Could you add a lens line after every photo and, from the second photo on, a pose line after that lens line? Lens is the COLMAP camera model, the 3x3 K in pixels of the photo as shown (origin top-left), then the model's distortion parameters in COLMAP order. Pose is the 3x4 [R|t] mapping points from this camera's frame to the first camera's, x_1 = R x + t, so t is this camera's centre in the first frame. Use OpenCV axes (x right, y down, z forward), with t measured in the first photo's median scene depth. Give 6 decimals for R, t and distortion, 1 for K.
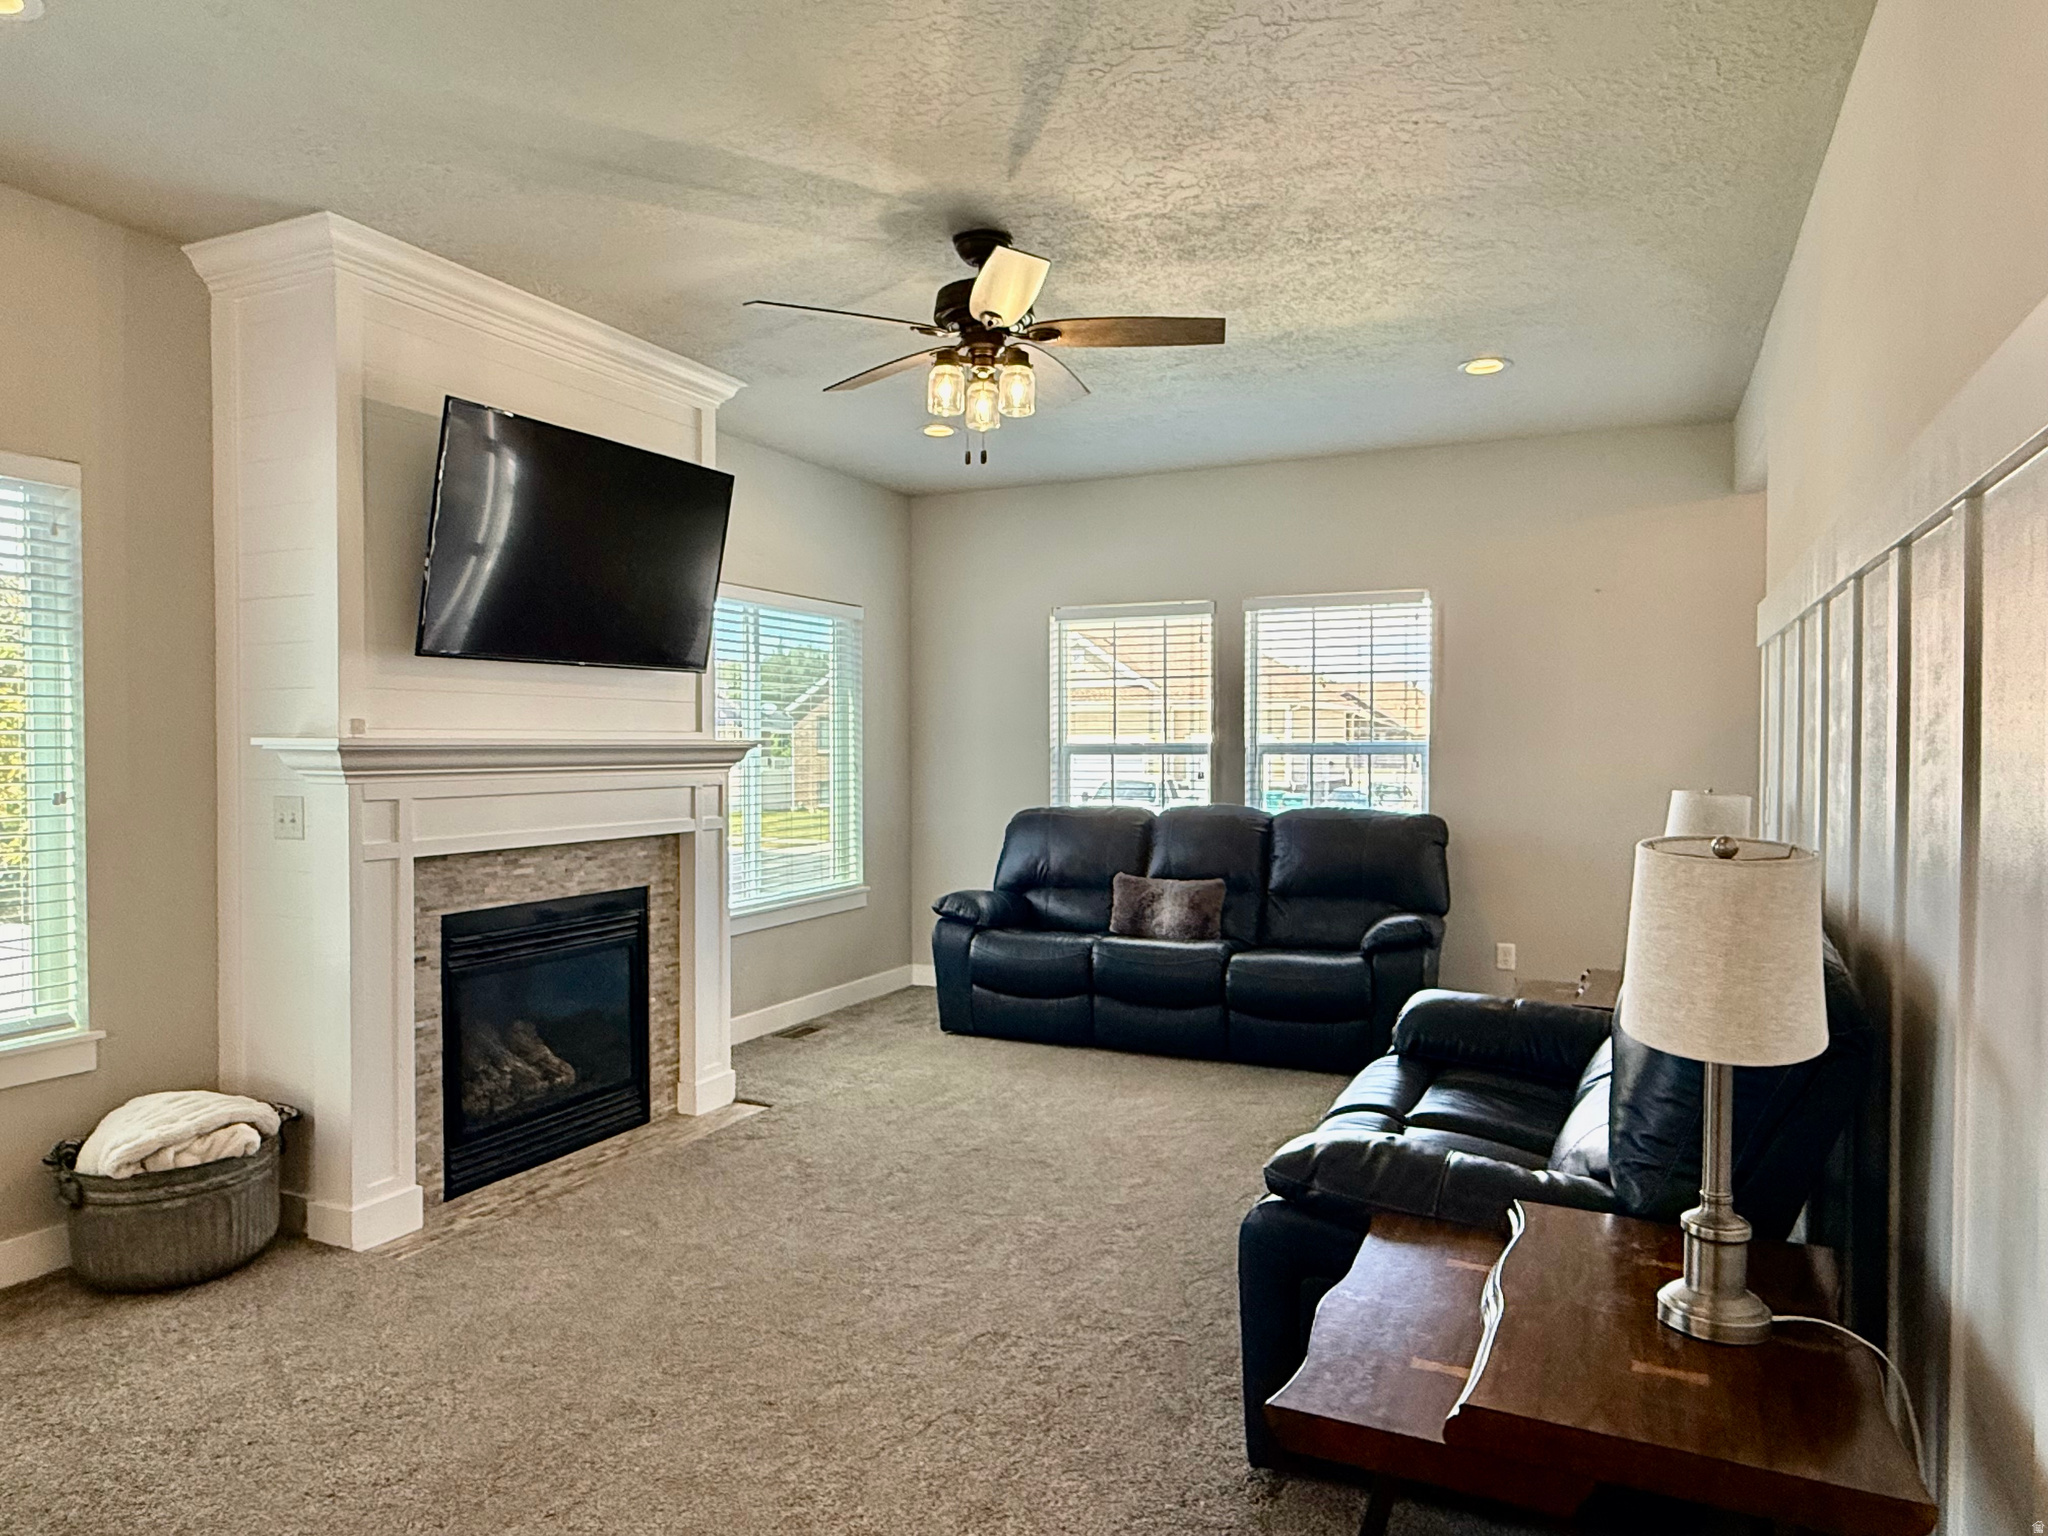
lens RADIAL K [[1313.0, 0, 1022.3], [0, 1313.0, 767.9], [0, 0, 1]] dist [0.002423, 0.001119]
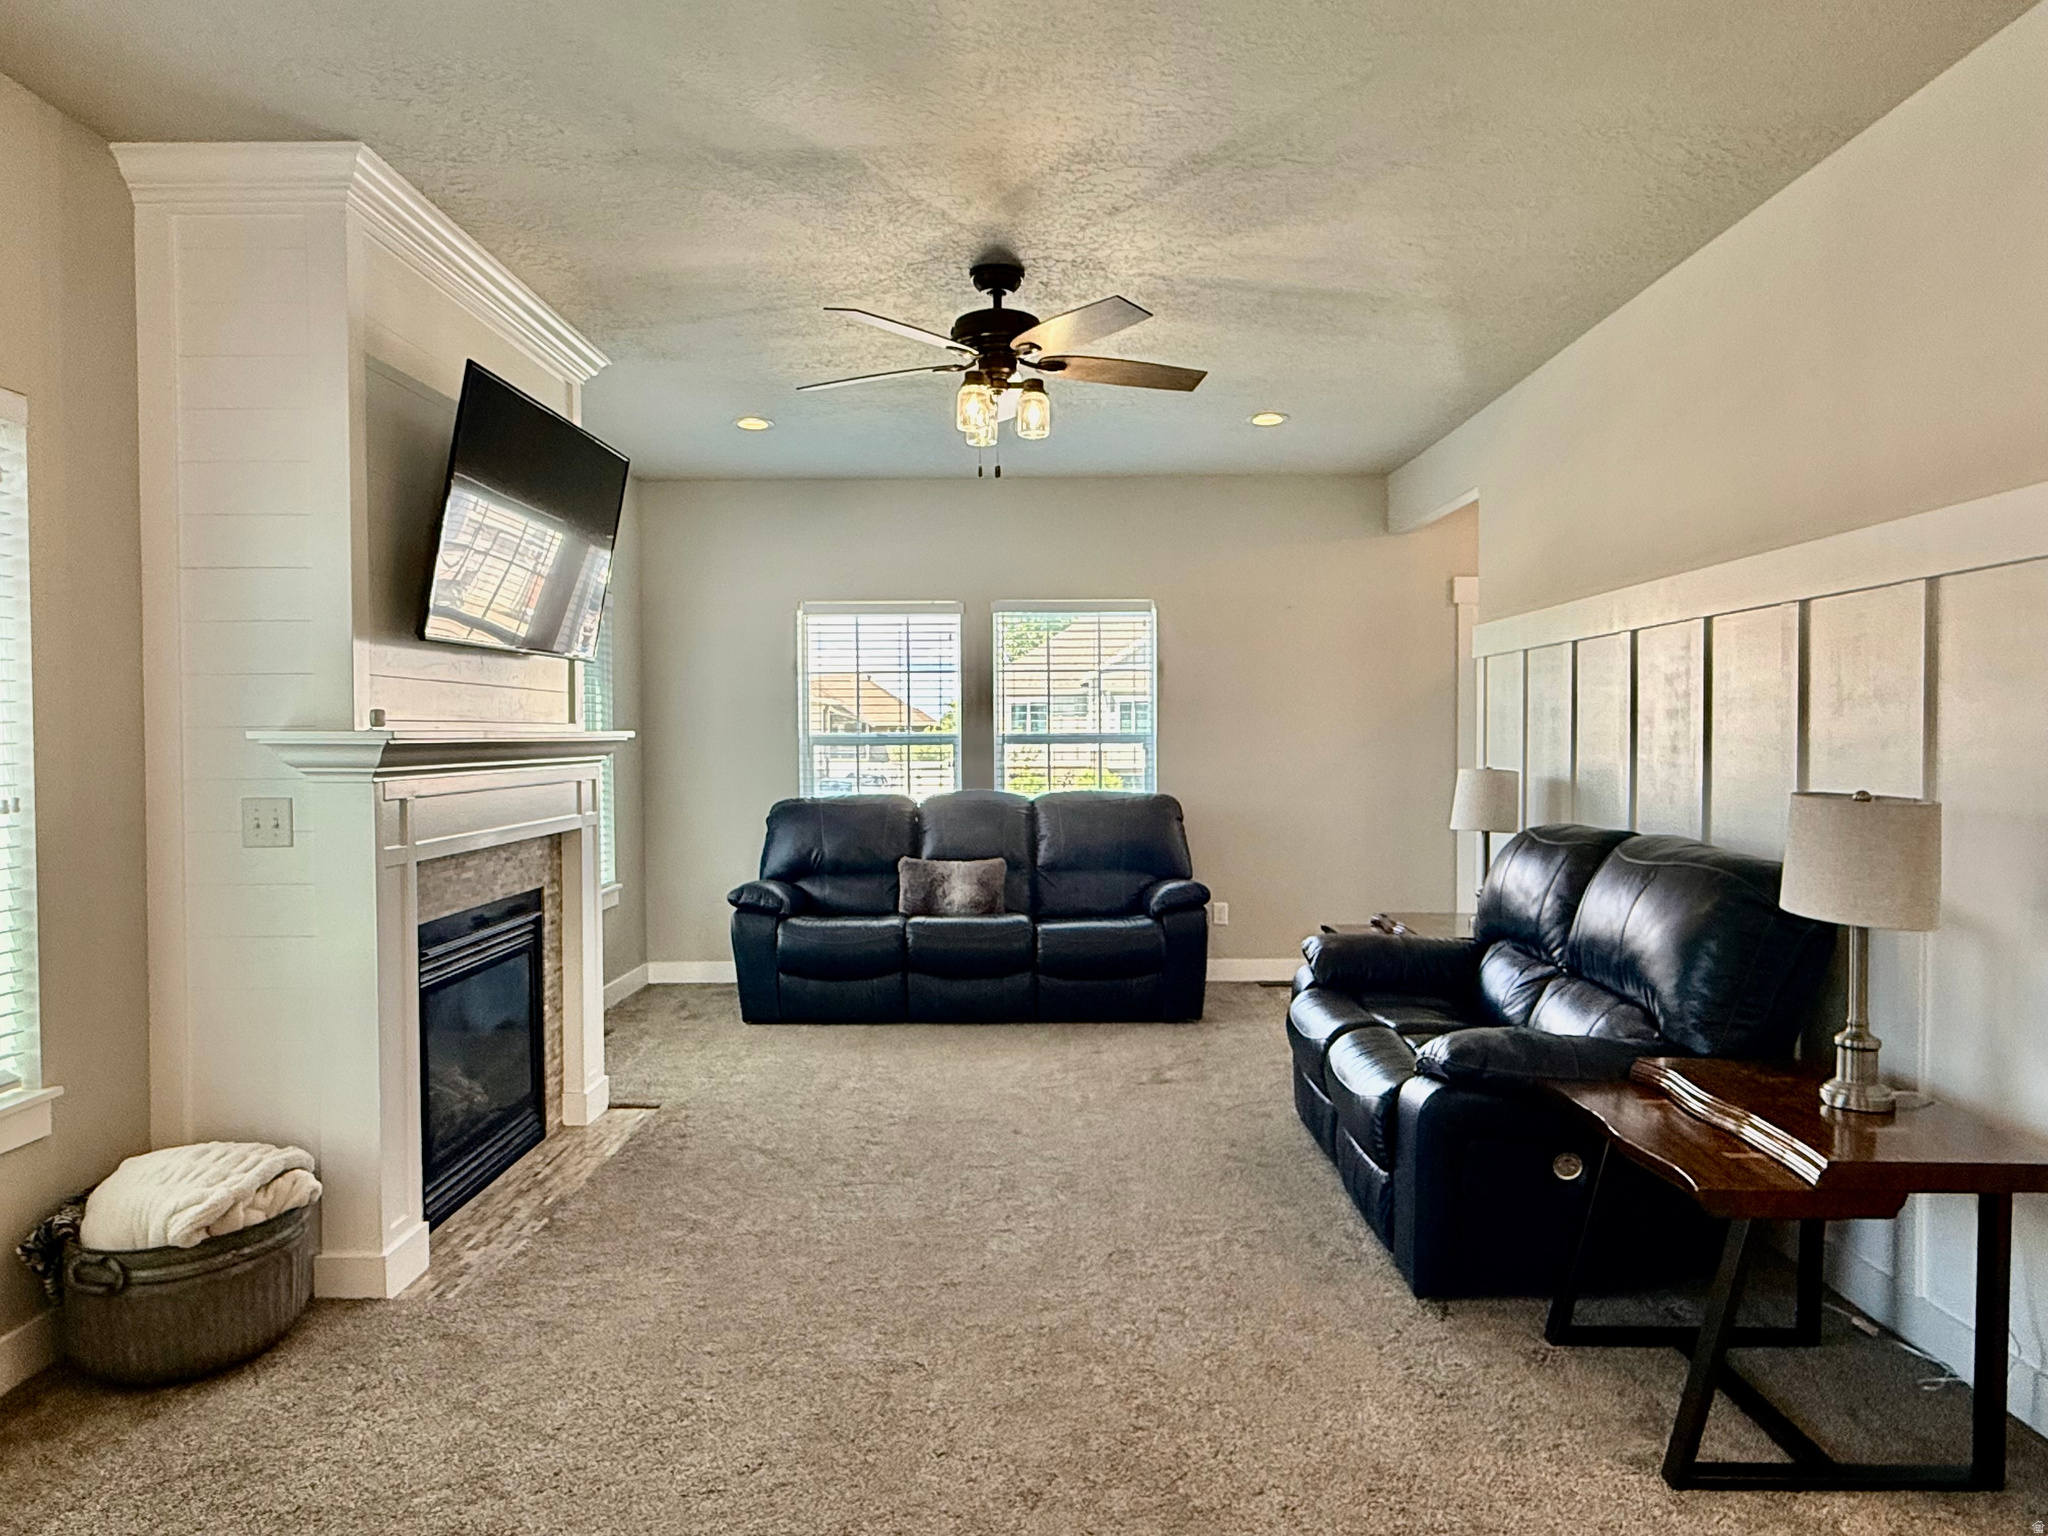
lens RADIAL K [[1313.0, 0, 1025.3], [0, 1313.0, 763.2], [0, 0, 1]] dist [0.002423, 0.001119]
pose [[0.909580, -0.013094, 0.415322, -0.360114], [0.012006, 0.999914, 0.005230, 0.000045], [-0.415354, 0.000229, 0.909660, -0.001866]]
